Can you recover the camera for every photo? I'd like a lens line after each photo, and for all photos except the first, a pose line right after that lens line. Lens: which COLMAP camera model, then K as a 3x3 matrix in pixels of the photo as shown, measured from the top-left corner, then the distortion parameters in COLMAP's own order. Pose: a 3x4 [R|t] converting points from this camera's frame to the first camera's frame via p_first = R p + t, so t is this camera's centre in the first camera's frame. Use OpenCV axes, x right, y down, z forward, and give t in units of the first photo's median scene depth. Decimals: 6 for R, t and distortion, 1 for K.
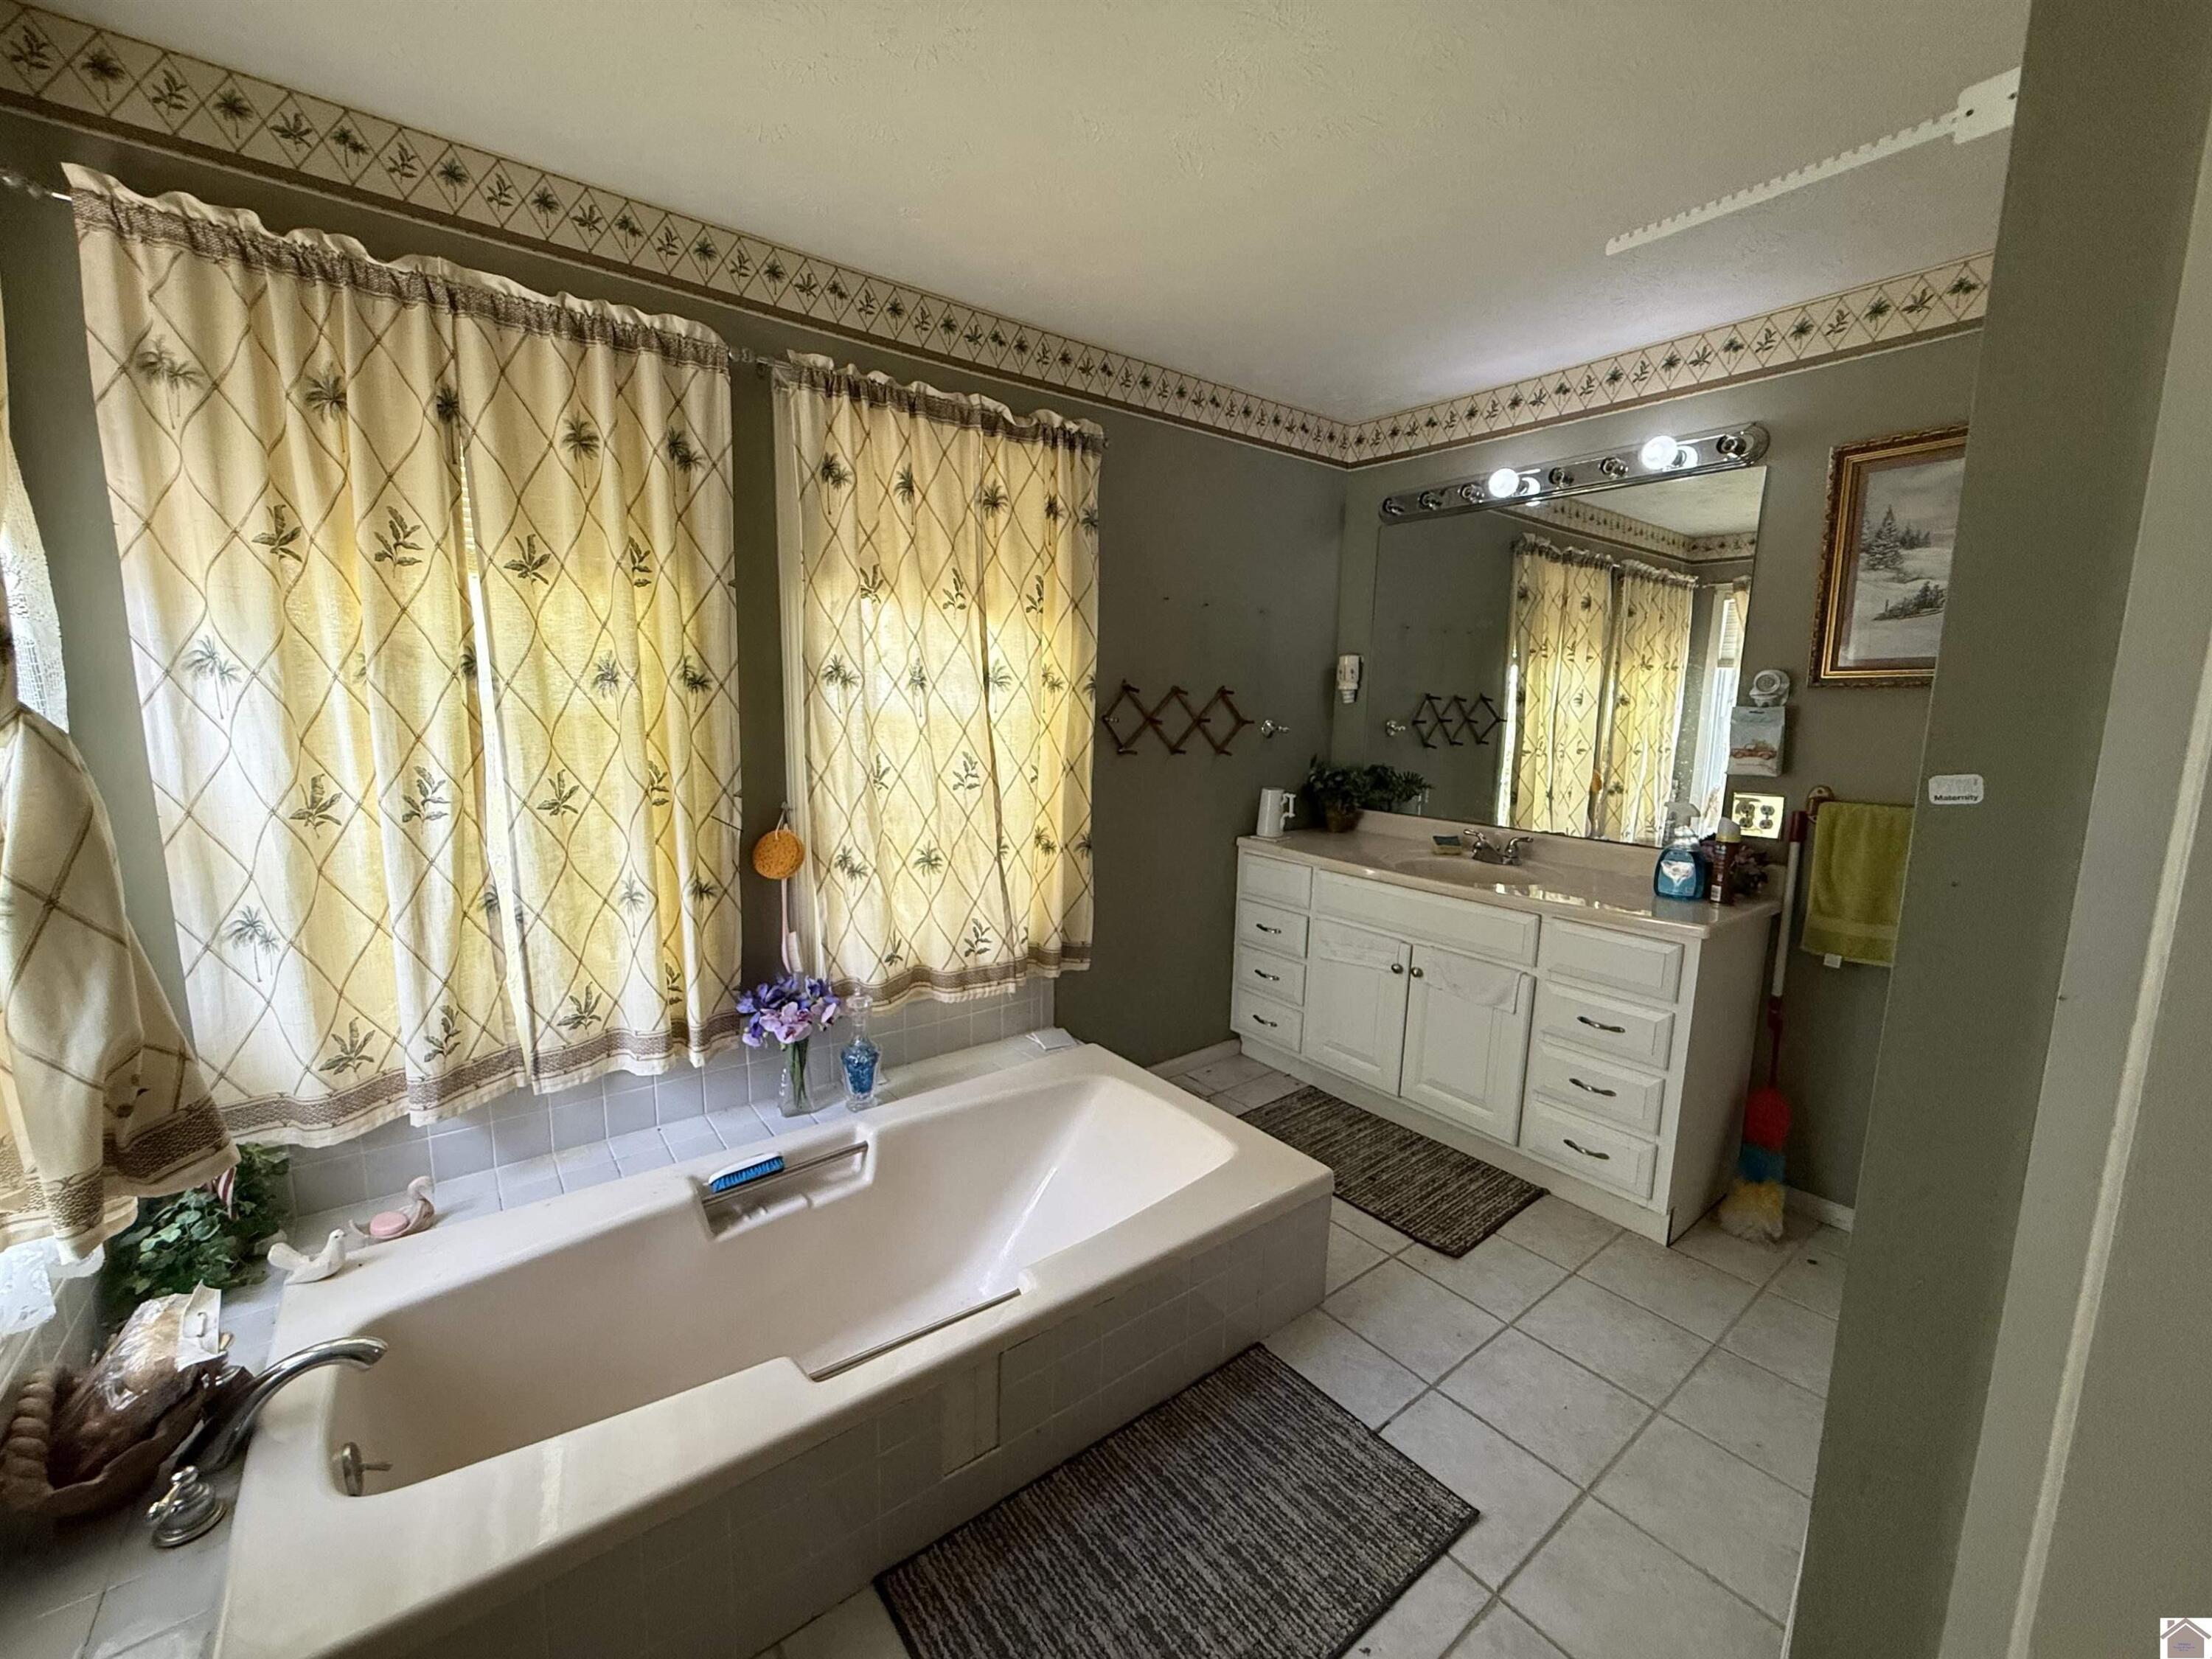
lens RADIAL K [[878.0, 0, 1102.6], [0, 878.0, 830.0], [0, 0, 1]] dist [-0.000071, 0.000195]
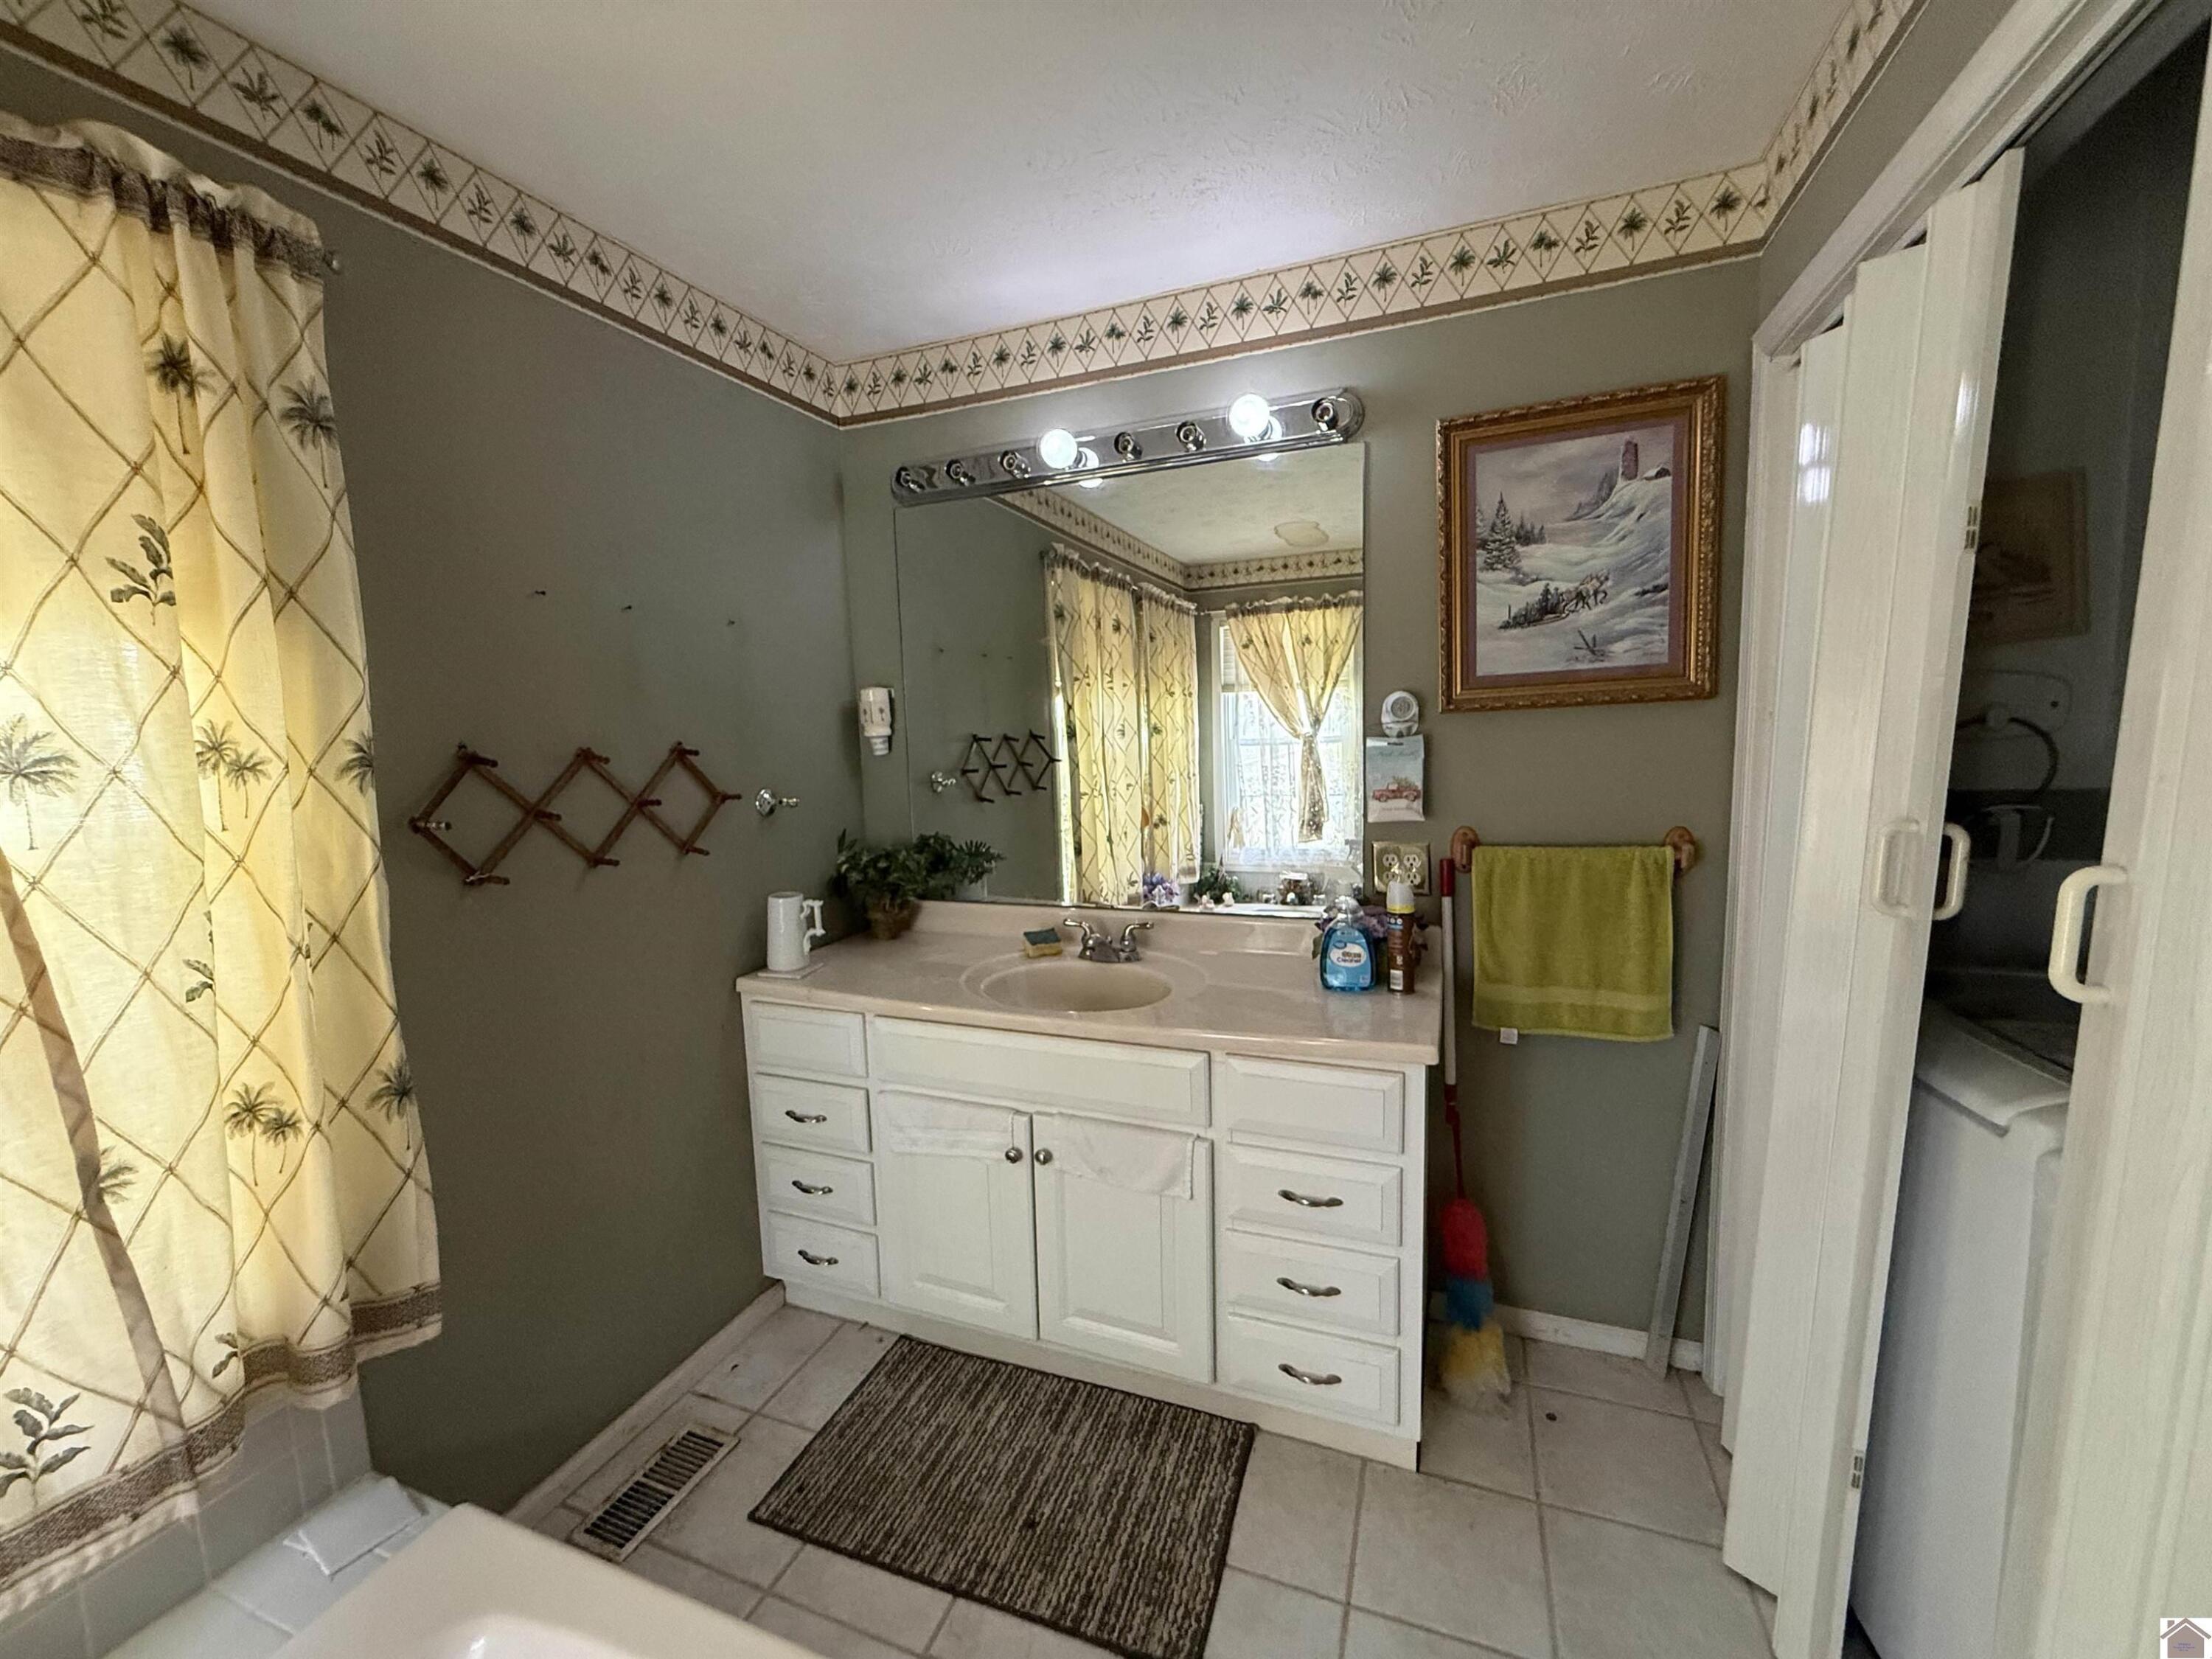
lens RADIAL K [[878.0, 0, 1102.6], [0, 878.0, 830.0], [0, 0, 1]] dist [-0.000071, 0.000195]
pose [[0.854670, -0.106818, 0.508064, 0.083480], [0.127004, 0.991889, -0.005107, -0.072952], [-0.503398, 0.068891, 0.861304, 0.381289]]
